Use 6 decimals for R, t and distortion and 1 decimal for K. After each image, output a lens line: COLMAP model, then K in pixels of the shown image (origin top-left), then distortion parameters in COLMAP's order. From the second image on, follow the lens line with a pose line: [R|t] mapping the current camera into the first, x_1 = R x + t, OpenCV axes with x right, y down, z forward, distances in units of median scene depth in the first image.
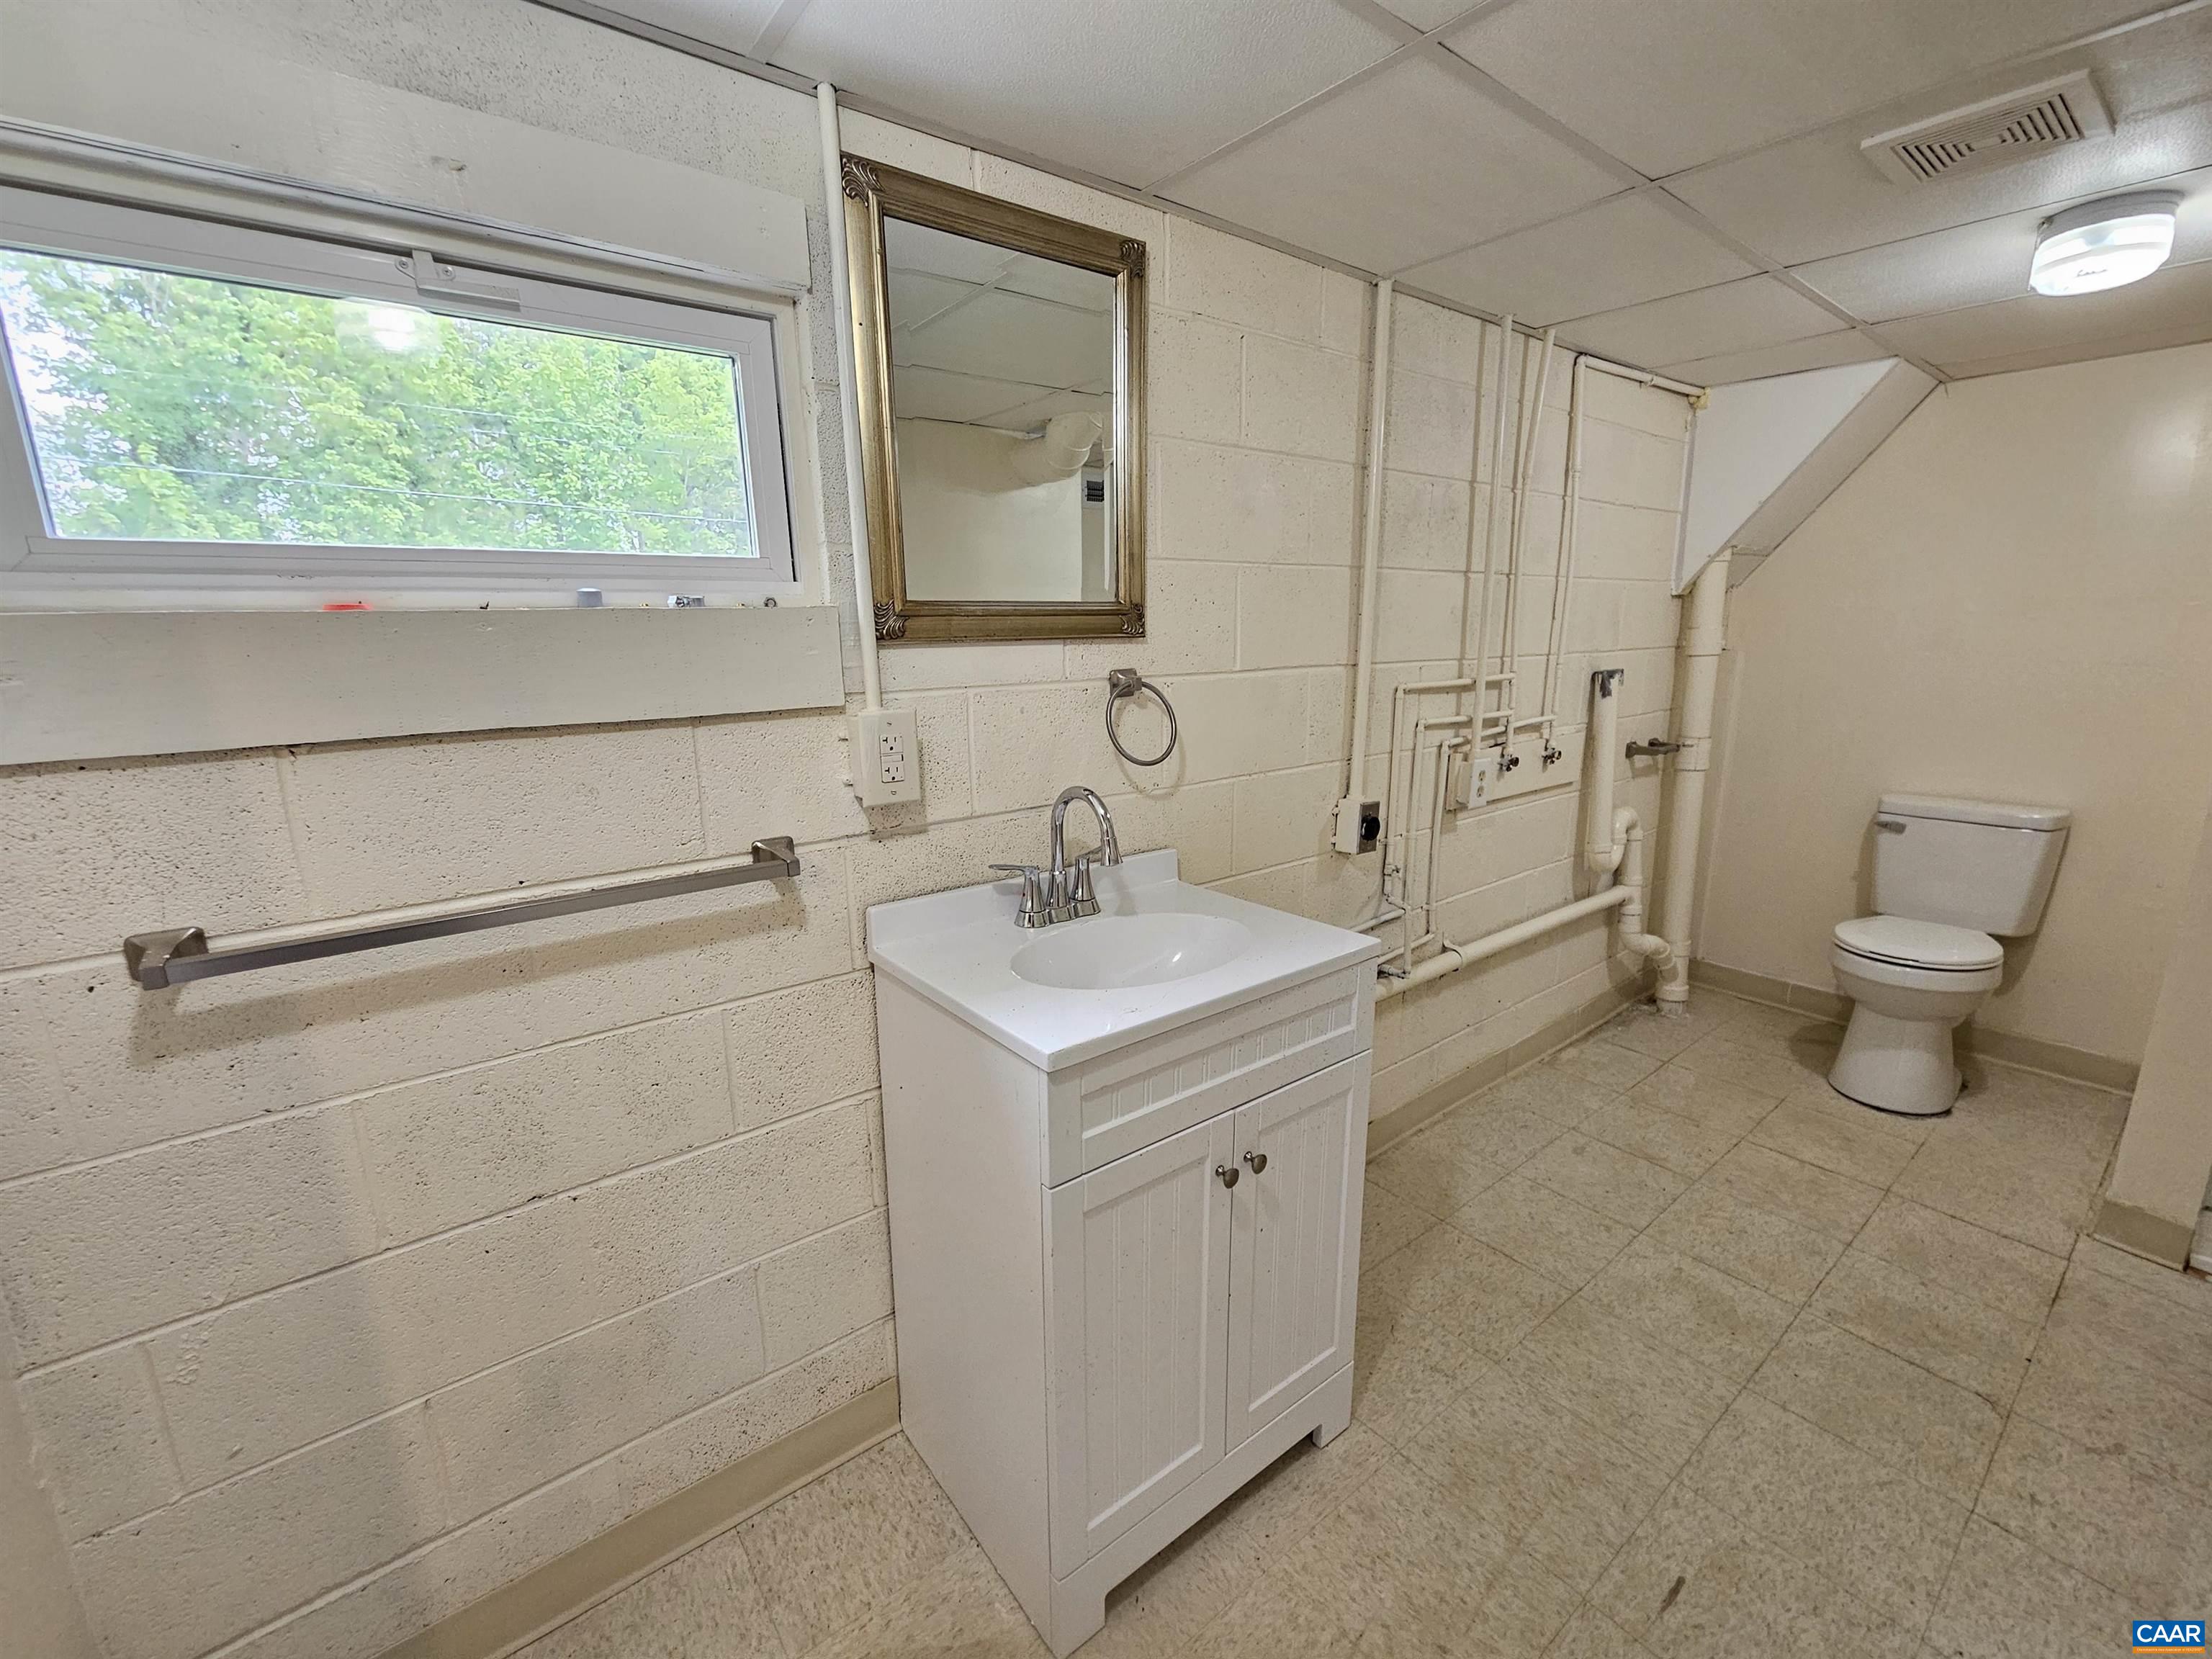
lens RADIAL K [[911.0, 0, 1112.9], [0, 911.0, 830.6], [0, 0, 1]] dist [-0.004582, 0.001849]
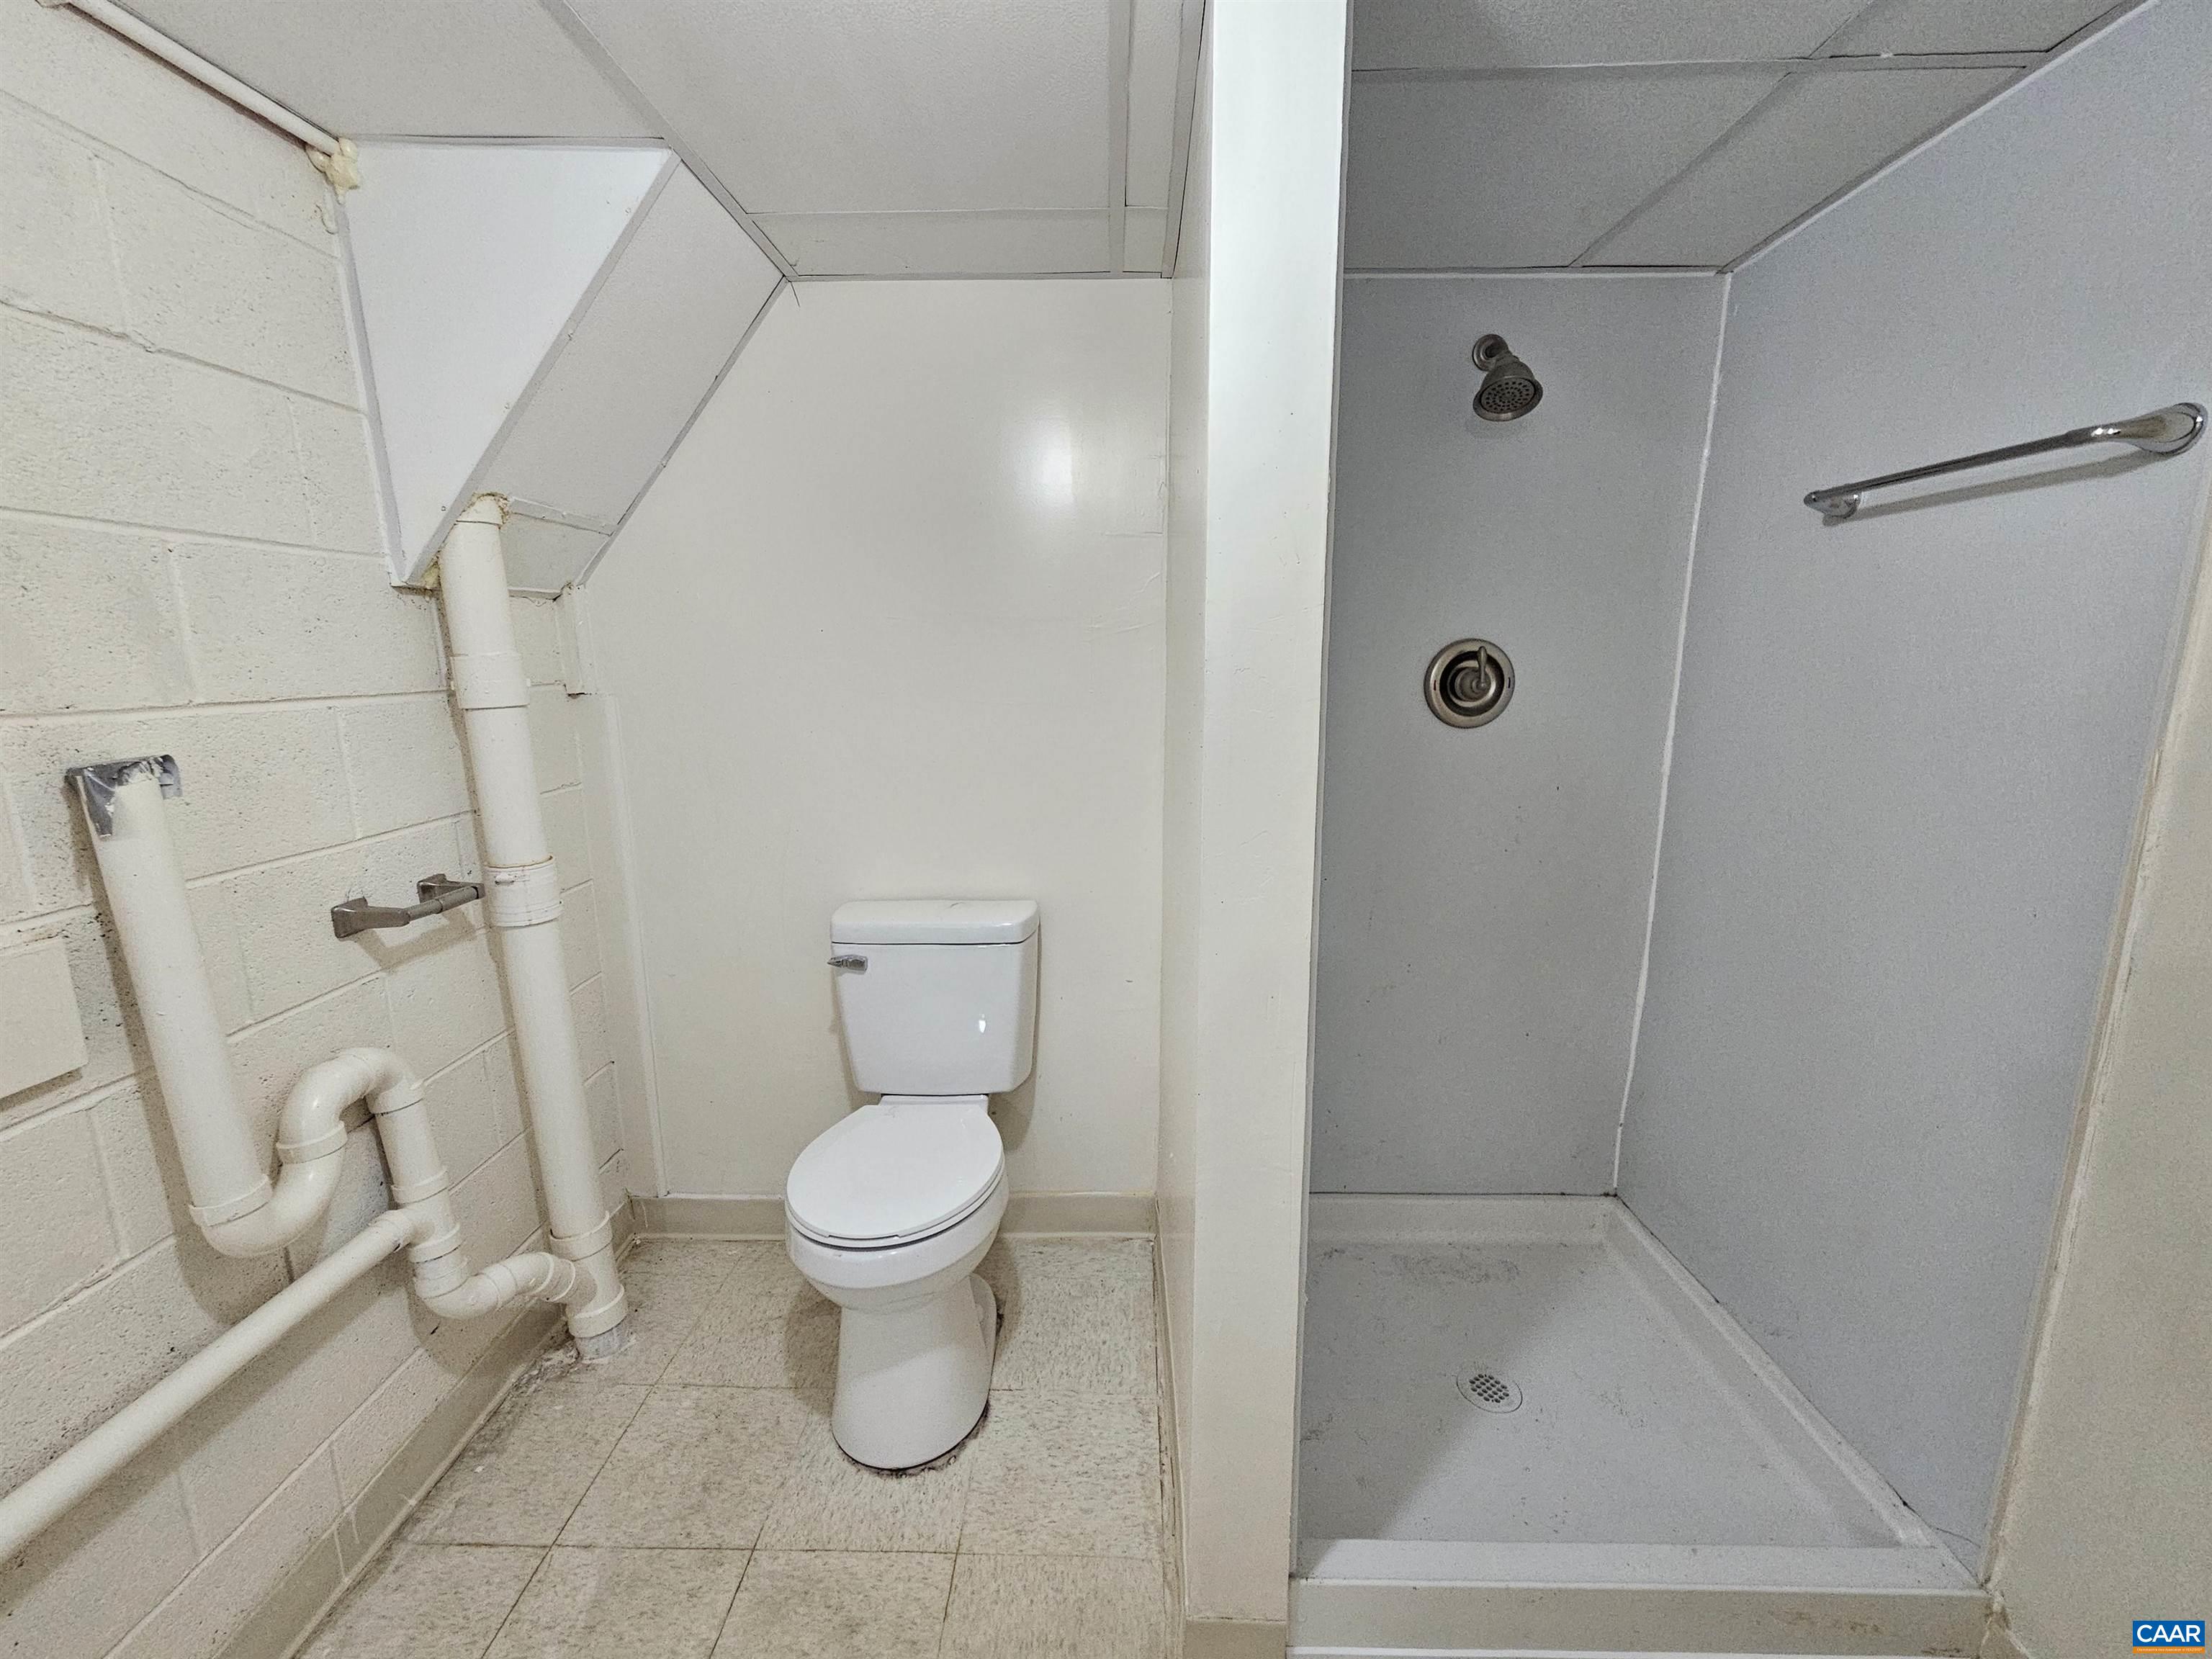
lens RADIAL K [[911.0, 0, 1108.4], [0, 911.0, 829.2], [0, 0, 1]] dist [-0.004582, 0.001849]
pose [[0.624580, -0.136268, 0.768981, 0.555857], [0.167007, 0.985187, 0.038935, -0.105273], [-0.762895, 0.104107, 0.638085, 0.500112]]
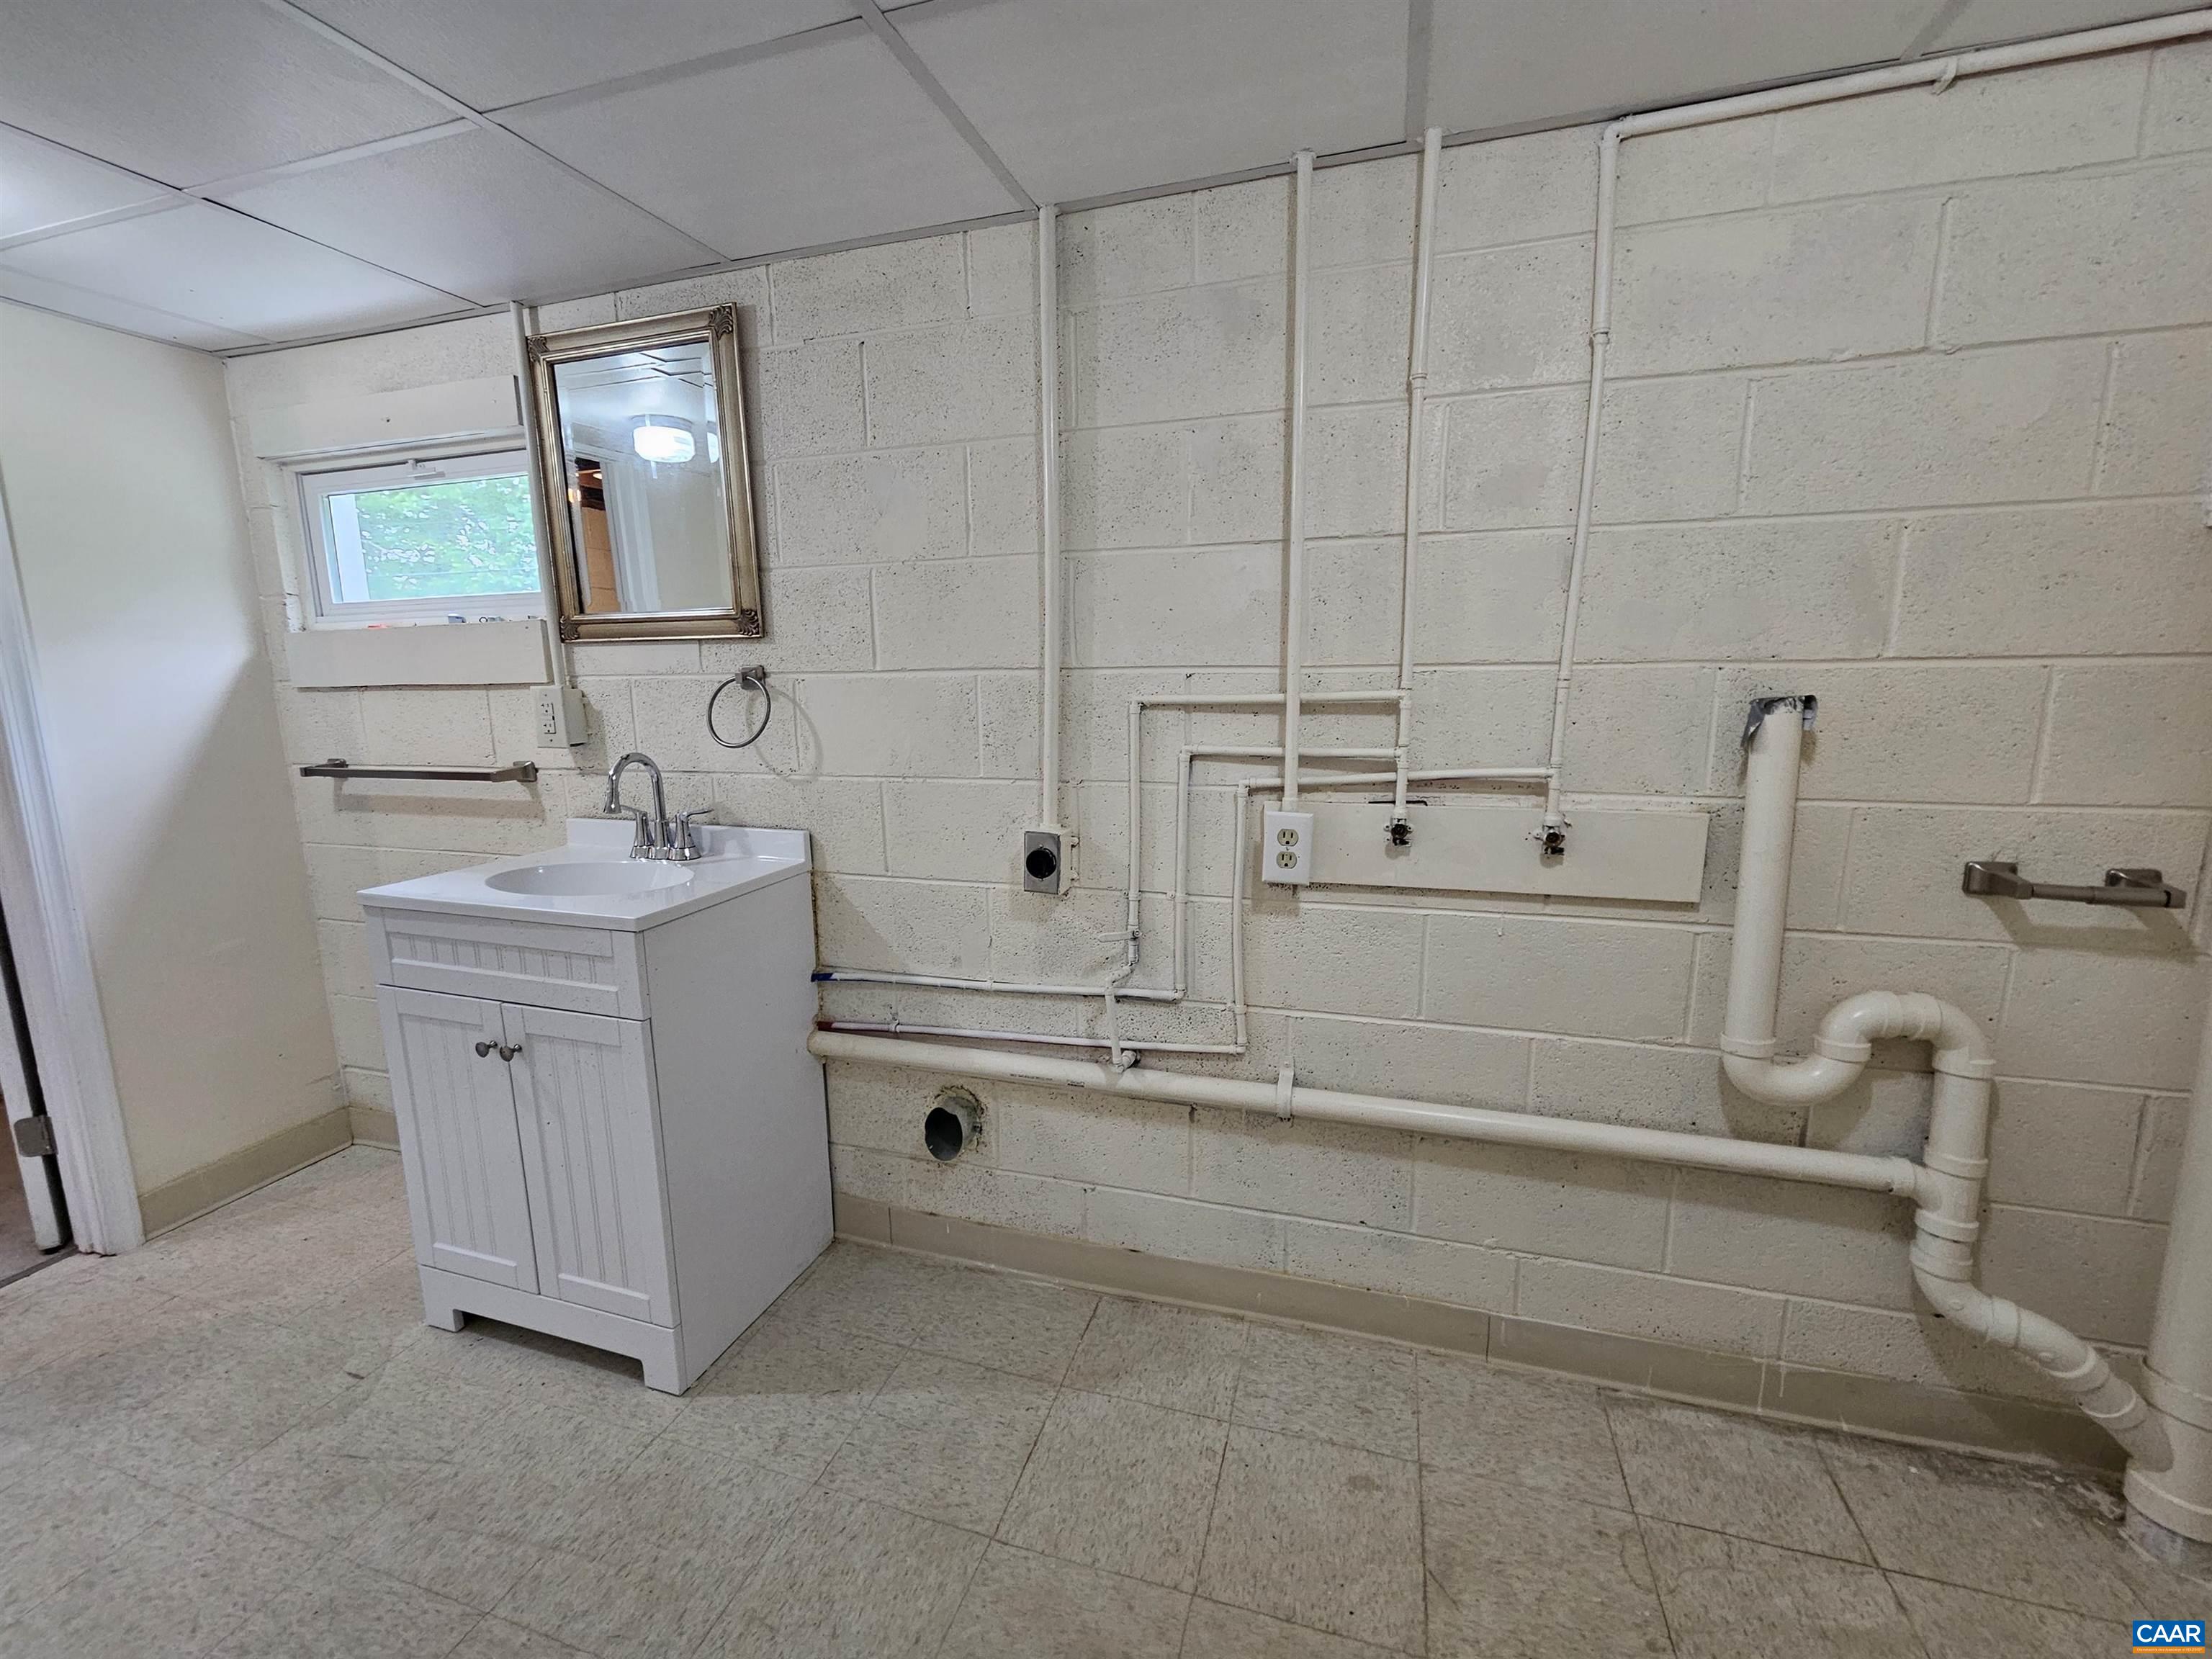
lens RADIAL K [[911.0, 0, 1106.2], [0, 911.0, 829.3], [0, 0, 1]] dist [-0.004582, 0.001849]
pose [[0.575903, 0.149575, -0.803718, 0.813746], [-0.172689, 0.983194, 0.059236, -0.077468], [0.799071, 0.104679, 0.592054, 0.454530]]
